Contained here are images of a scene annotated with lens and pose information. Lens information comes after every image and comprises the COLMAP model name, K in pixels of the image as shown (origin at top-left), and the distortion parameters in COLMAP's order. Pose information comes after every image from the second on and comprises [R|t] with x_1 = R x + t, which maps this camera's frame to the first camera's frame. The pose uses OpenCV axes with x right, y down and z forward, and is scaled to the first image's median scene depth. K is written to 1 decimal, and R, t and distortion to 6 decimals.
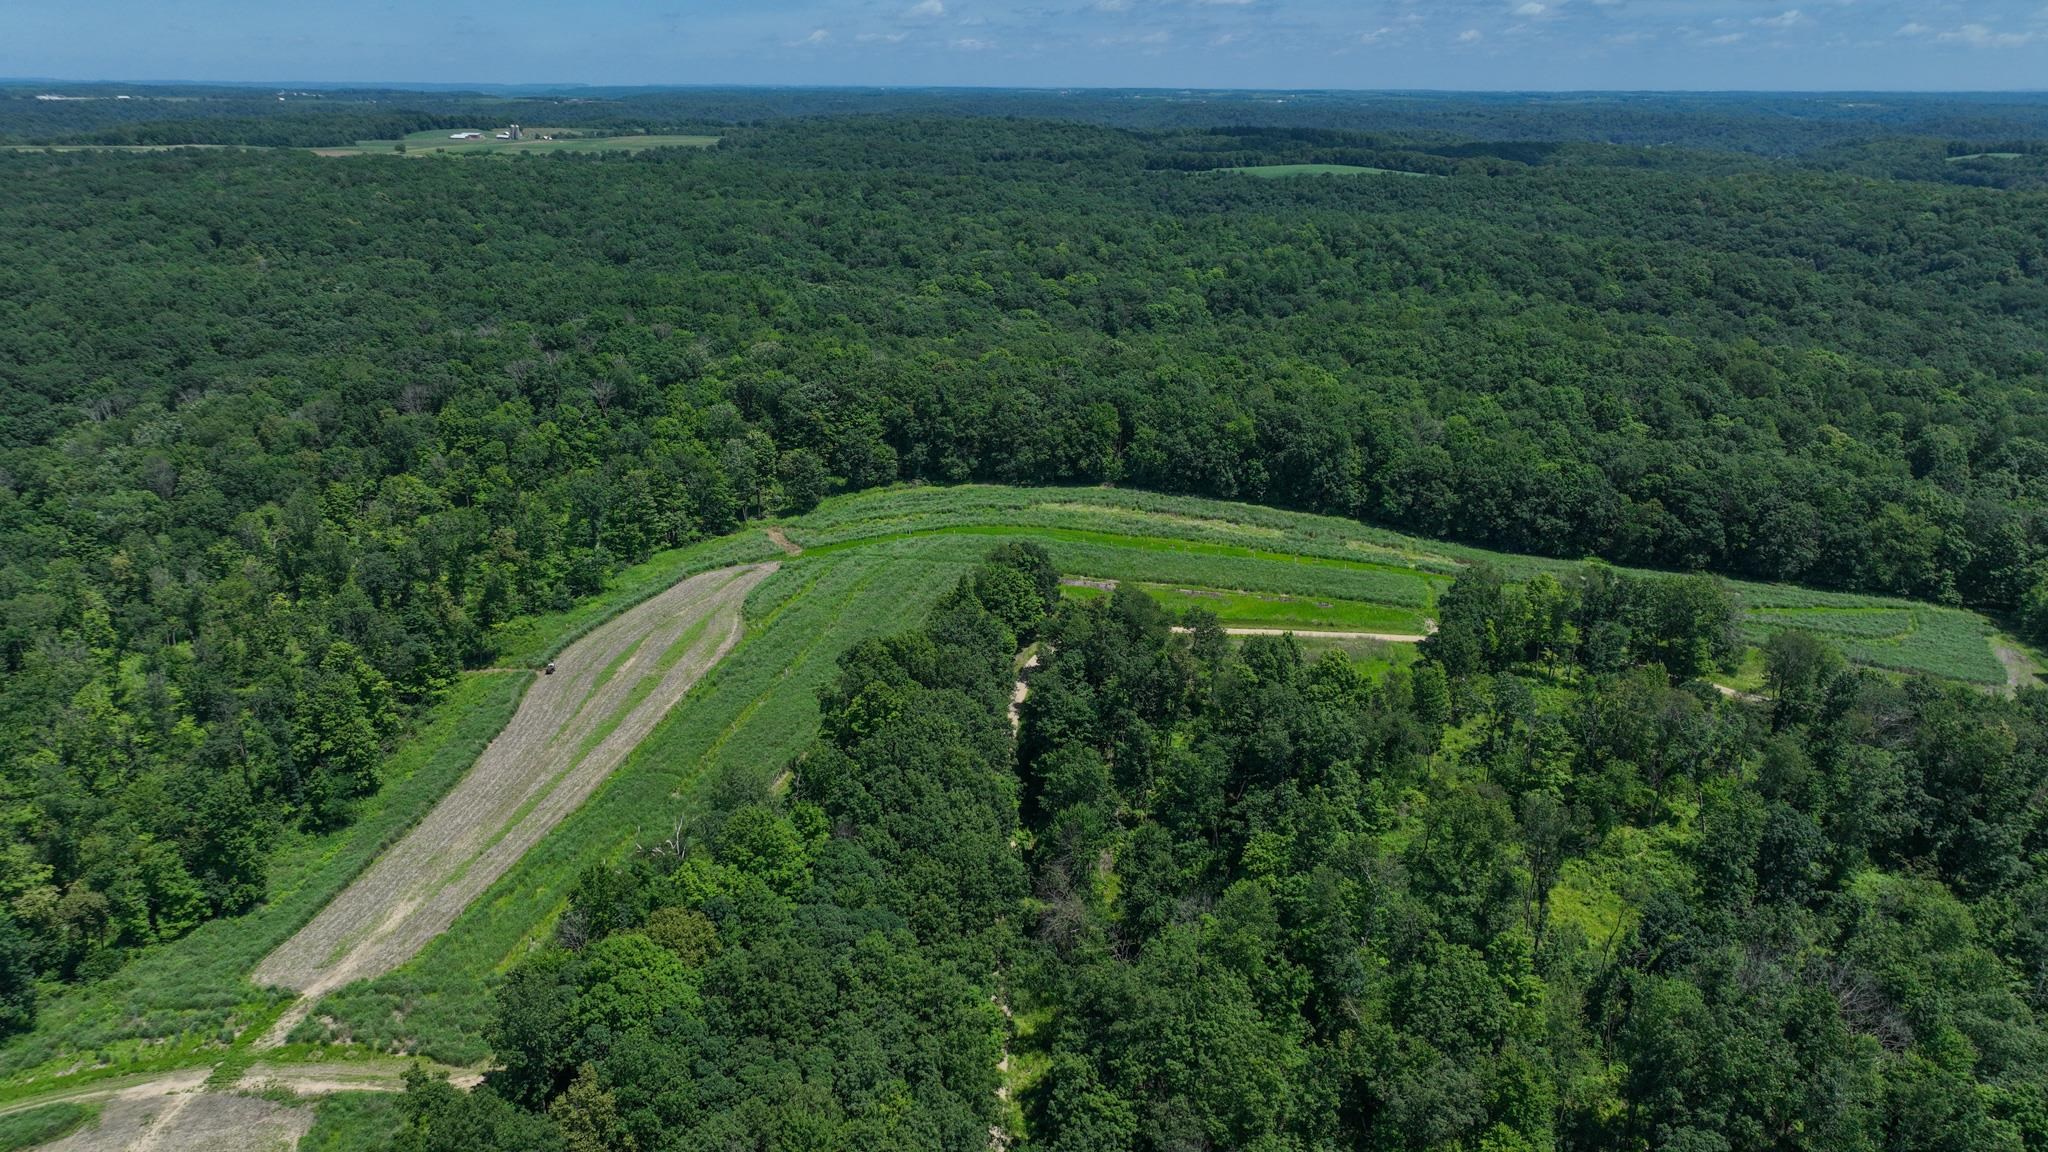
lens RADIAL K [[1439.3, 0, 1024.1], [0, 1439.3, 587.6], [0, 0, 1]] dist [-0.001931, 0.022892]
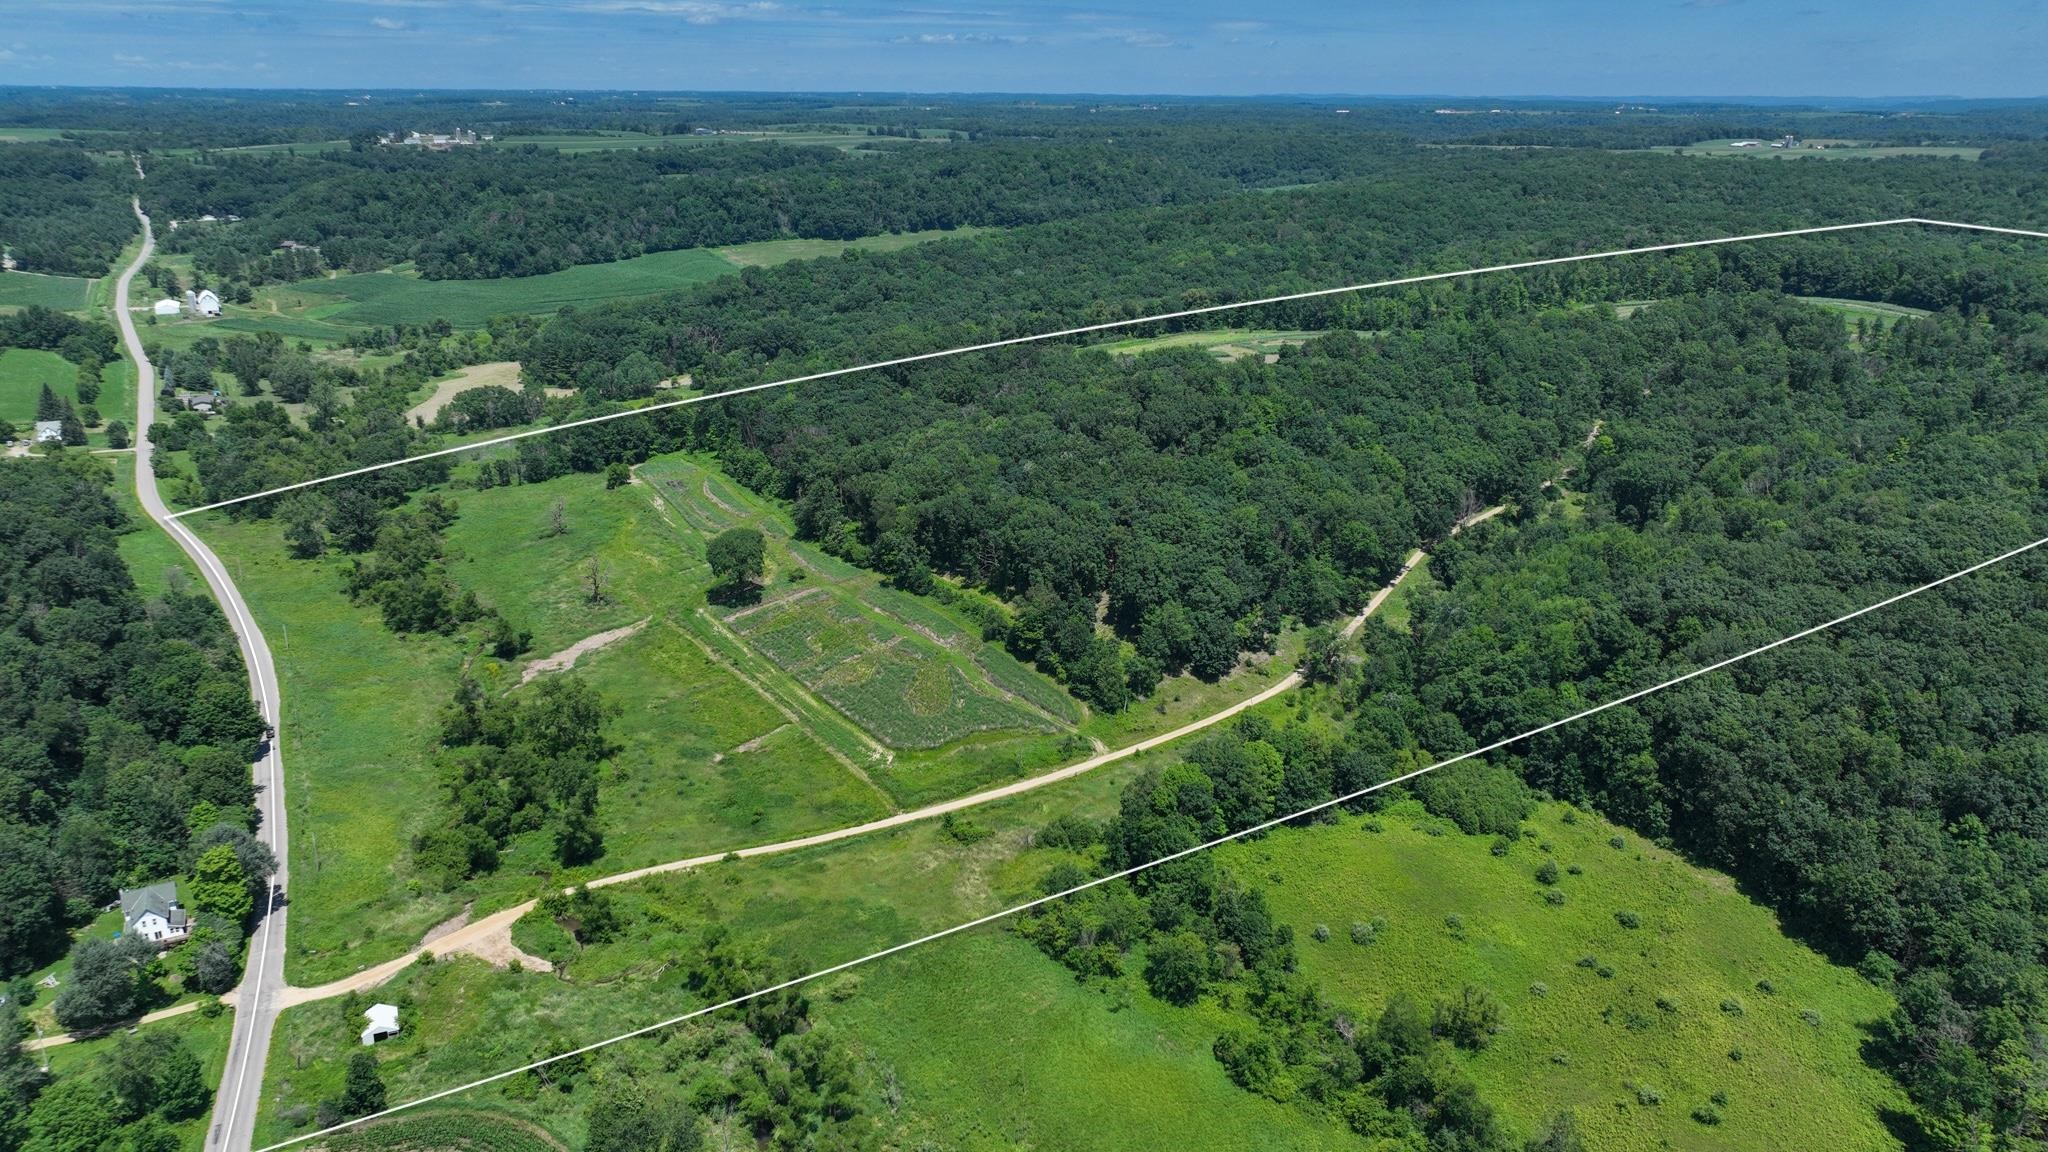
lens RADIAL K [[1439.3, 0, 1028.2], [0, 1439.3, 566.5], [0, 0, 1]] dist [-0.001931, 0.022892]
pose [[0.673279, 0.230899, -0.702411, 0.765720], [-0.245907, 0.965837, 0.081784, 0.420853], [0.697298, 0.117665, 0.707057, -1.257914]]
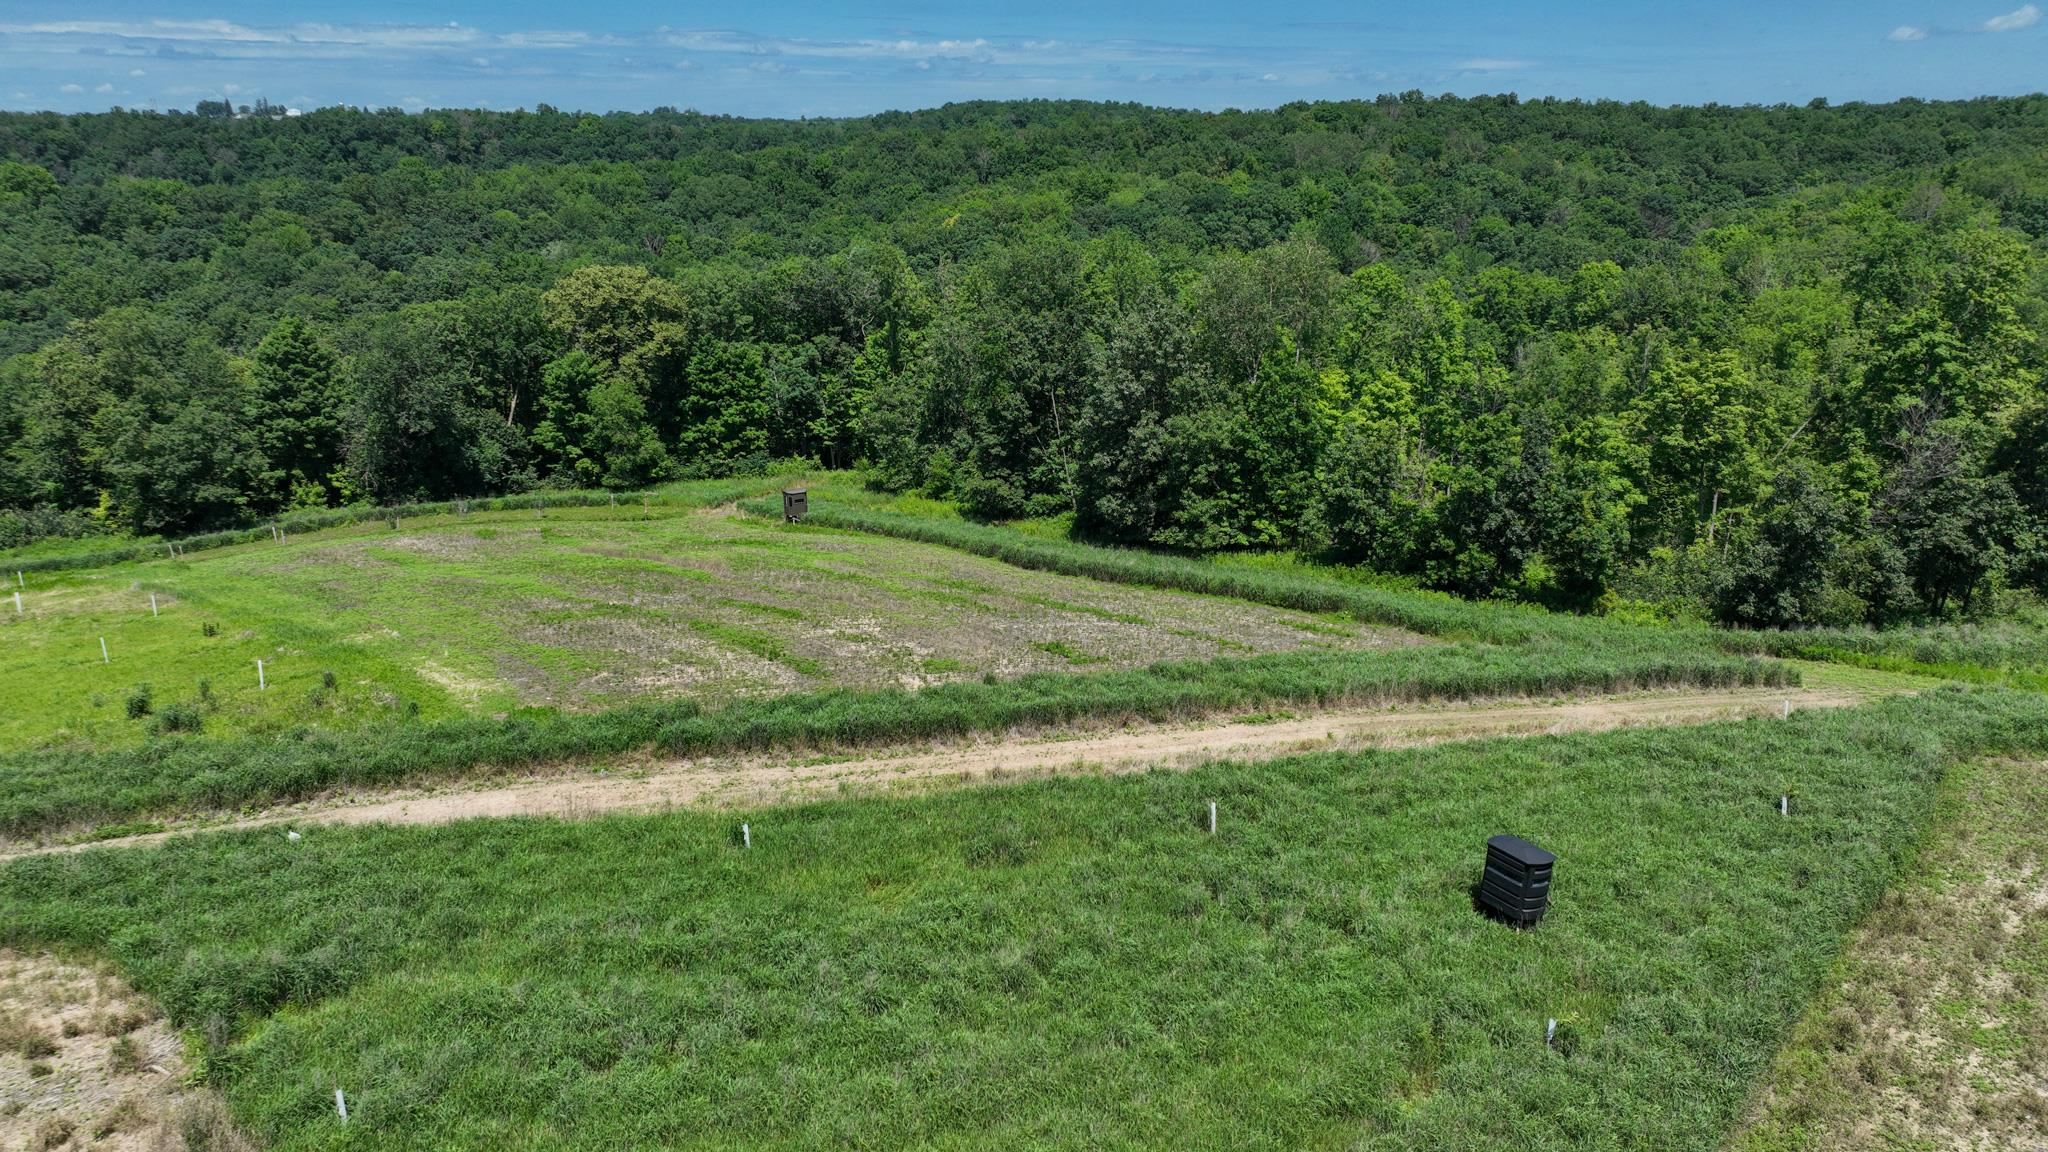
lens RADIAL K [[1439.3, 0, 1024.9], [0, 1439.3, 574.4], [0, 0, 1]] dist [-0.001931, 0.022892]
pose [[0.574907, 0.239477, -0.782389, -0.231273], [-0.272377, 0.957687, 0.092988, 0.154235], [0.771552, 0.159646, 0.615808, 0.204955]]
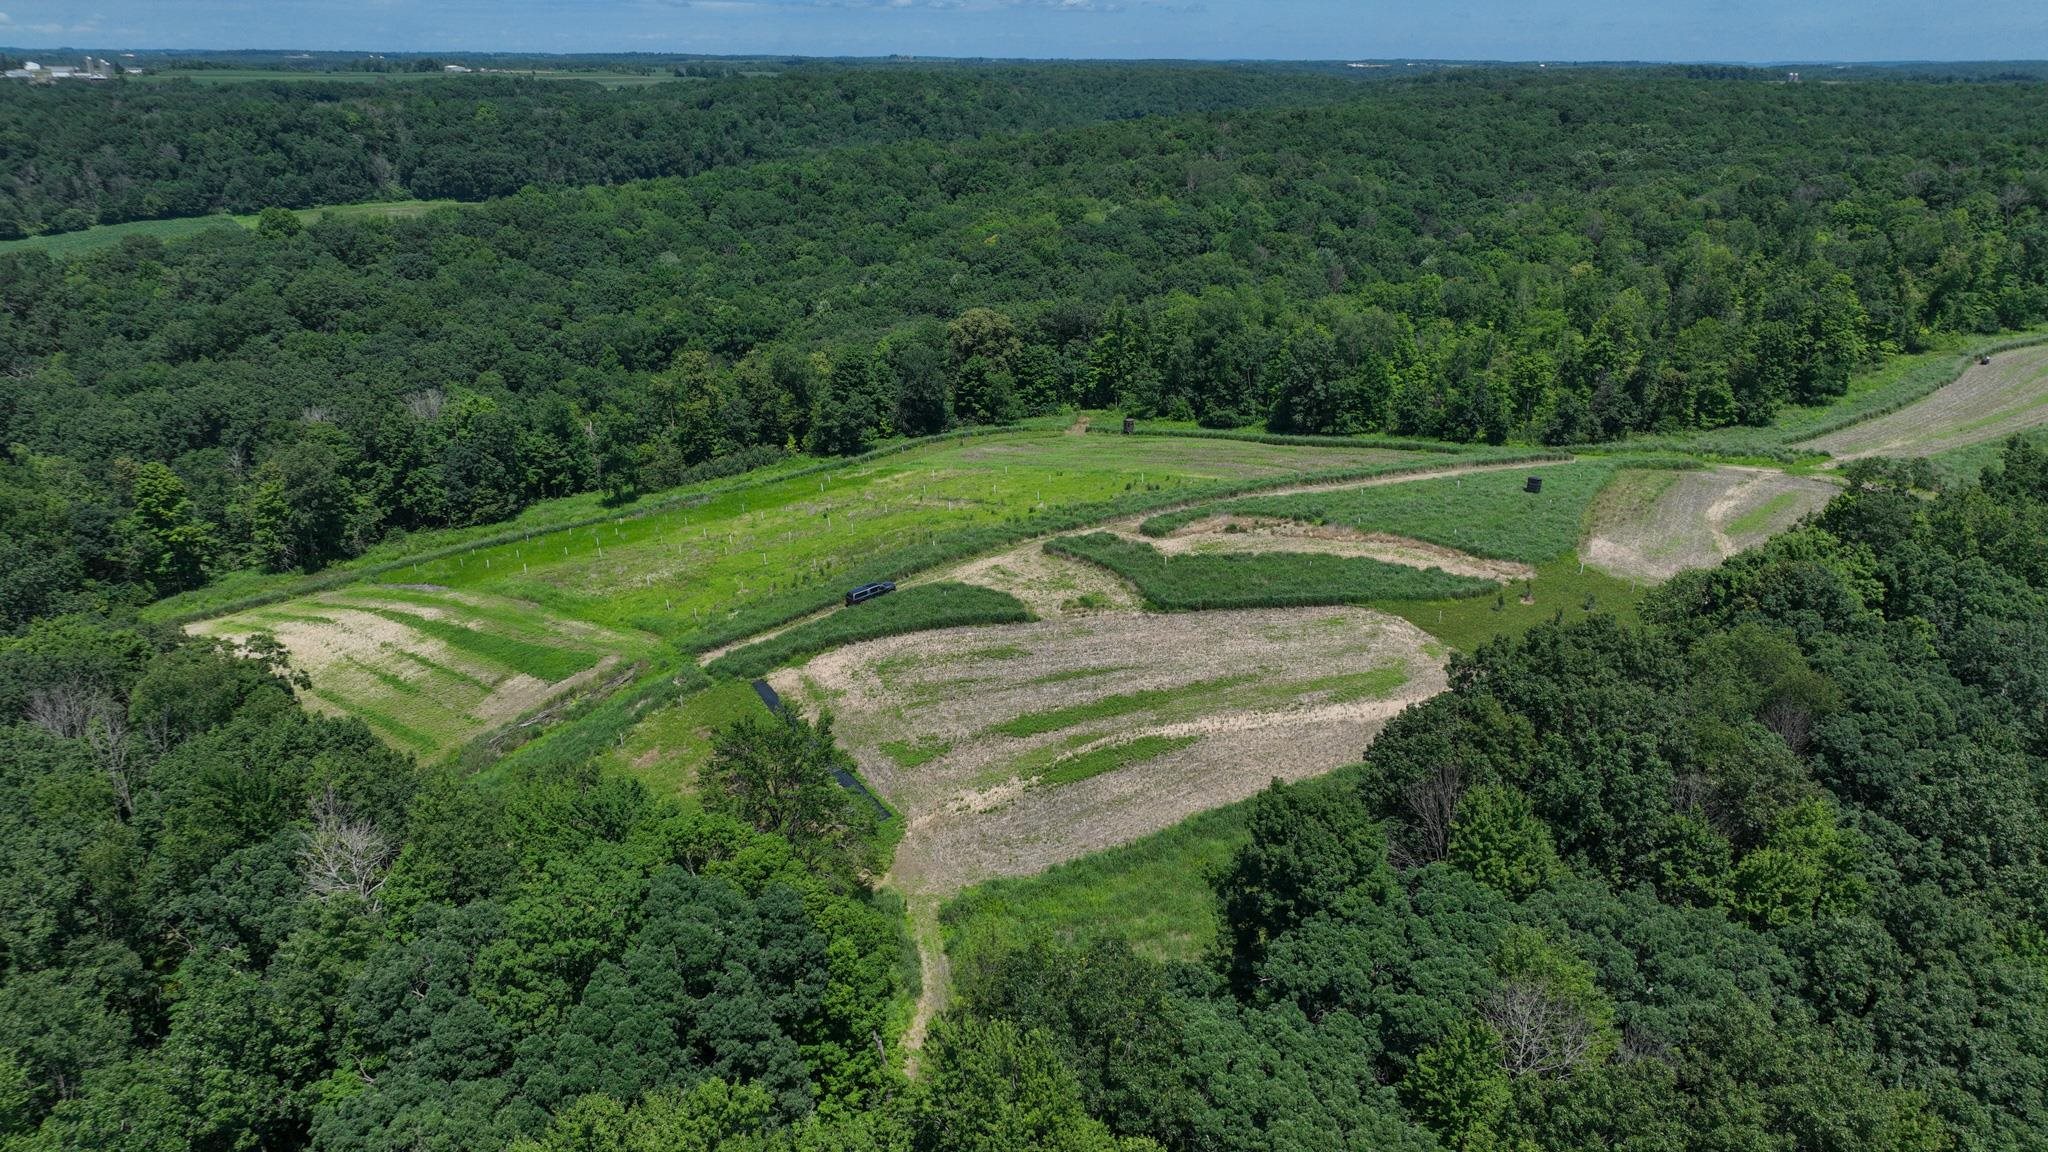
lens RADIAL K [[1439.3, 0, 1025.9], [0, 1439.3, 575.0], [0, 0, 1]] dist [-0.001931, 0.022892]
pose [[0.720004, 0.233601, -0.653471, -0.068774], [-0.230773, 0.968648, 0.092001, 0.203877], [0.654475, 0.084562, 0.751340, -0.218160]]
